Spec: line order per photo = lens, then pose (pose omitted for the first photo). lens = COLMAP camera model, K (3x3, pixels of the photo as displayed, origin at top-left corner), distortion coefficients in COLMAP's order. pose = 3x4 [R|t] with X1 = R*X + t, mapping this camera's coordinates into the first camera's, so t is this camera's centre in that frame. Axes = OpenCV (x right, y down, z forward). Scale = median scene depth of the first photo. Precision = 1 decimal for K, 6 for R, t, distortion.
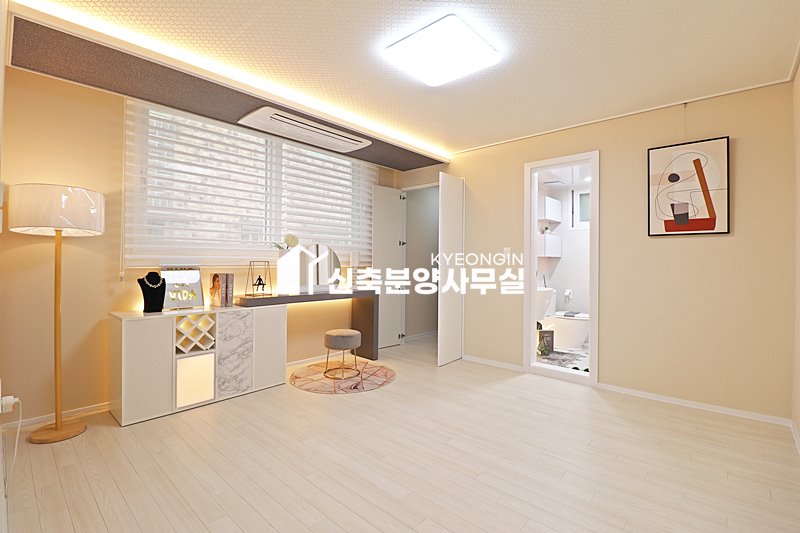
lens RADIAL K [[370.7, 0, 399.9], [0, 370.7, 258.5], [0, 0, 1]] dist [-0.001359, -0.012620]
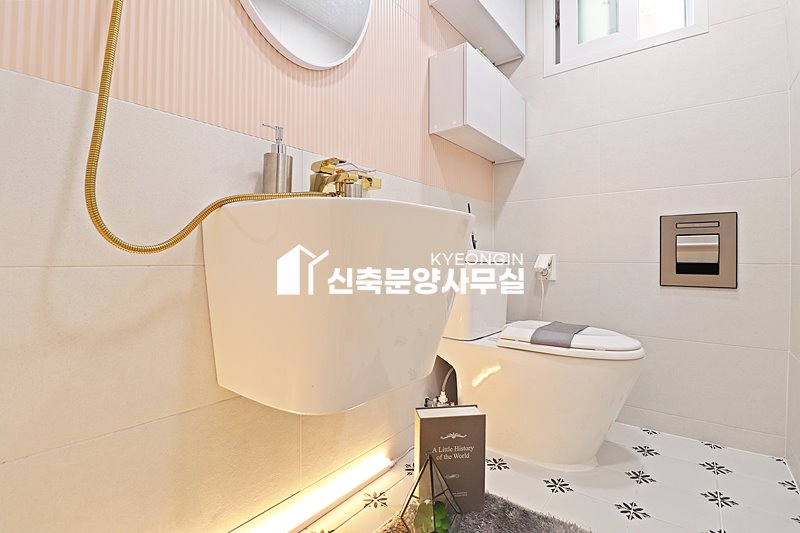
lens RADIAL K [[370.7, 0, 399.9], [0, 370.7, 258.5], [0, 0, 1]] dist [-0.001359, -0.012620]
pose [[0.997685, -0.004546, 0.067857, 0.321103], [0.004172, 0.999975, 0.005659, 0.091328], [-0.067881, -0.005363, 0.997679, 0.719974]]
